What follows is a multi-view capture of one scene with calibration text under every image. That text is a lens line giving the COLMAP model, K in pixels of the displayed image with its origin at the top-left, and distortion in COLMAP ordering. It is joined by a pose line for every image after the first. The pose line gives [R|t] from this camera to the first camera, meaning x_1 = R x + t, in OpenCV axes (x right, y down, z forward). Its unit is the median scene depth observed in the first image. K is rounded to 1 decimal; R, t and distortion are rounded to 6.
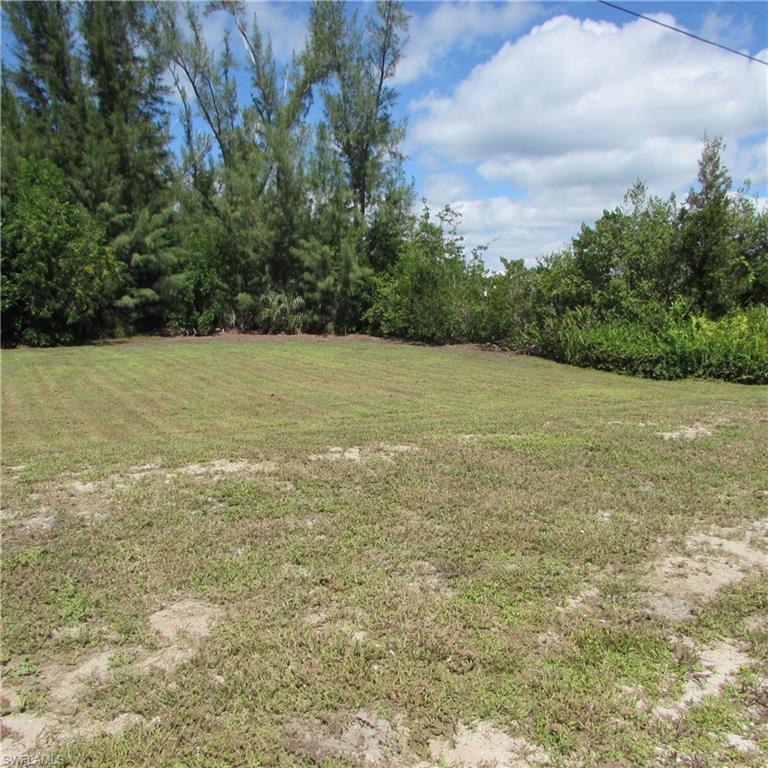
lens RADIAL K [[728.4, 0, 384.0], [0, 728.4, 384.0], [0, 0, 1]] dist [-0.046240, 0.054930]
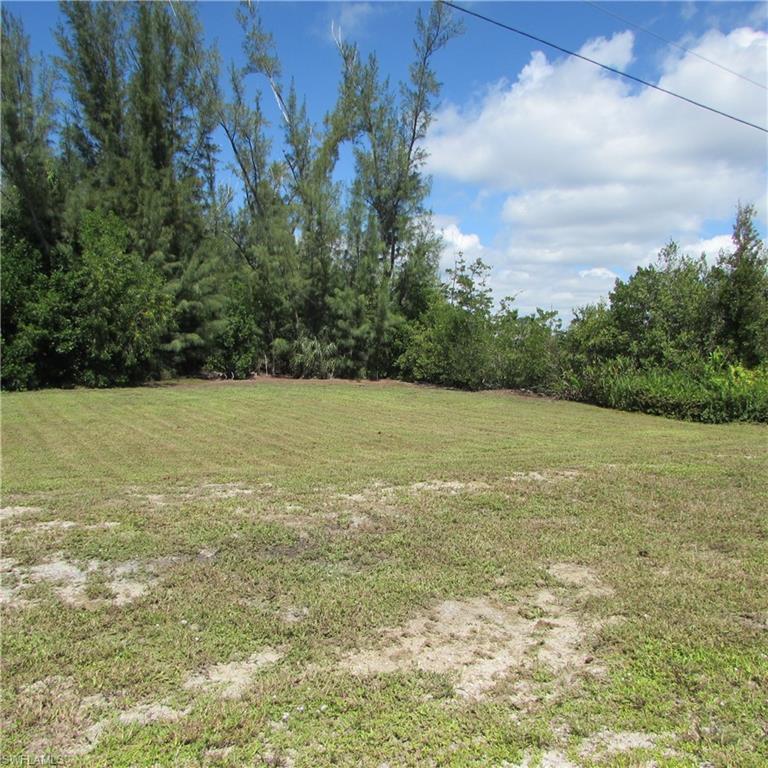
lens RADIAL K [[728.4, 0, 384.0], [0, 728.4, 384.0], [0, 0, 1]] dist [-0.046240, 0.054930]
pose [[0.999768, 0.010824, 0.018636, -0.067526], [-0.009622, 0.997943, -0.063383, 0.004728], [-0.019284, 0.063189, 0.997815, -0.043506]]
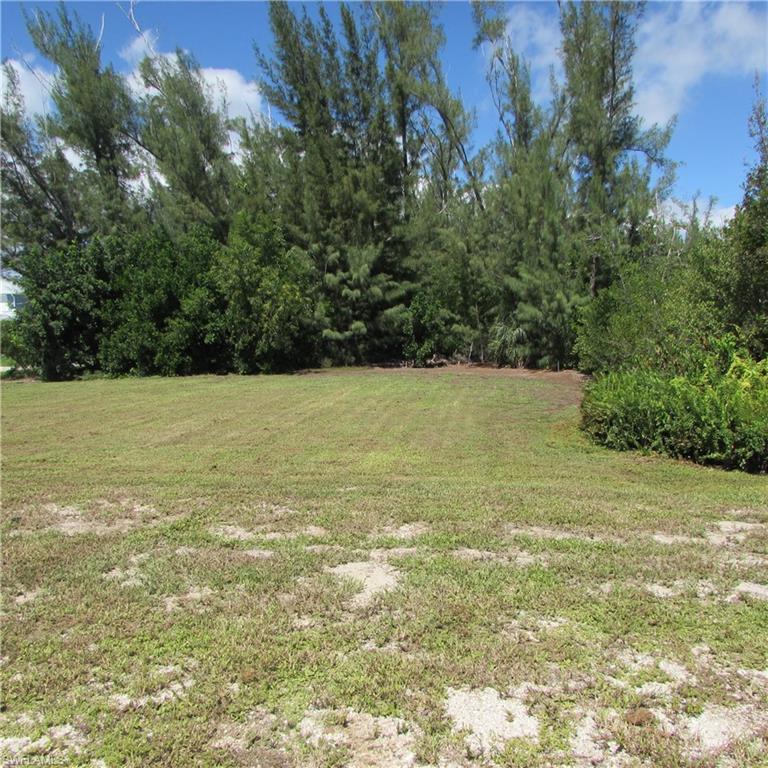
lens RADIAL K [[728.4, 0, 384.0], [0, 728.4, 384.0], [0, 0, 1]] dist [-0.046240, 0.054930]
pose [[0.817522, 0.034632, -0.574855, 0.307284], [-0.056996, 0.998155, -0.020923, -0.020878], [0.573070, 0.049869, 0.817988, 0.157848]]
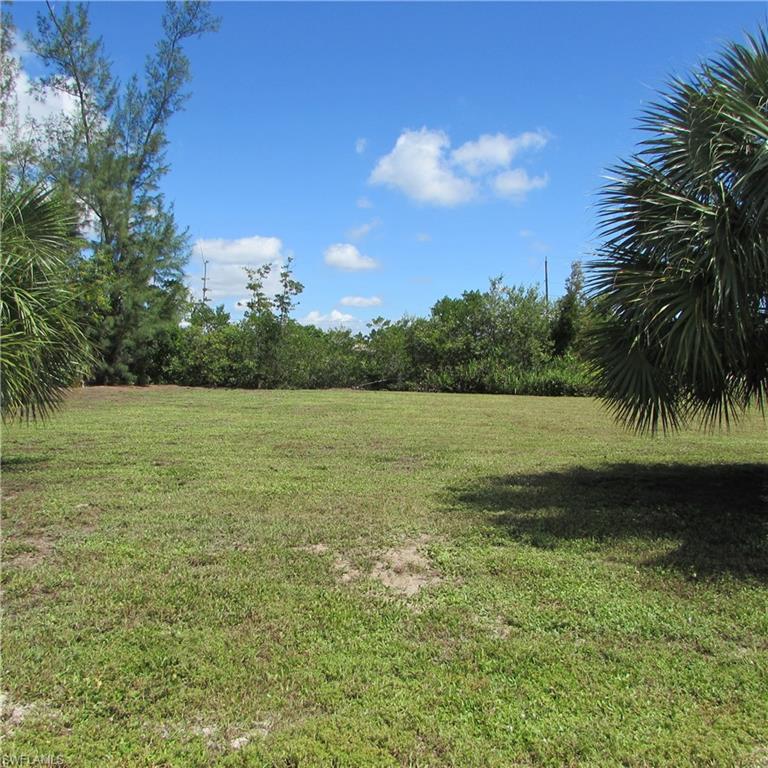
lens RADIAL K [[728.4, 0, 384.0], [0, 728.4, 384.0], [0, 0, 1]] dist [-0.046240, 0.054930]
pose [[0.492964, -0.041808, 0.869044, -0.768977], [0.084822, 0.996396, -0.000181, -0.046109], [-0.865905, 0.073804, 0.494734, 0.291723]]
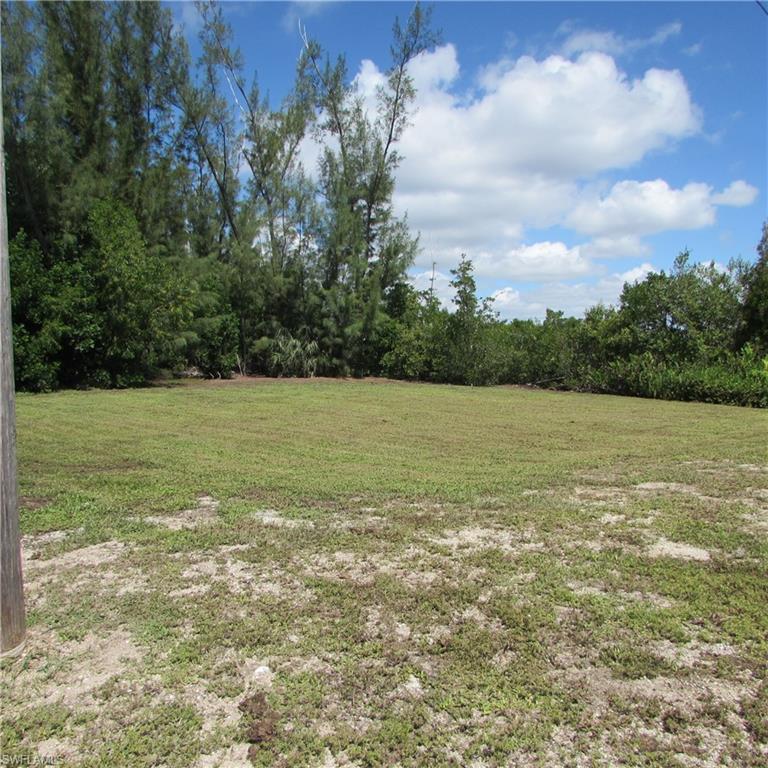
lens RADIAL K [[724.9, 0, 384.0], [0, 724.9, 384.0], [0, 0, 1]] dist [-0.045653, 0.007827]
pose [[0.970073, -0.002297, 0.242802, -0.298709], [0.018161, 0.997841, -0.063120, 0.008972], [-0.242133, 0.065640, 0.968020, -0.026010]]
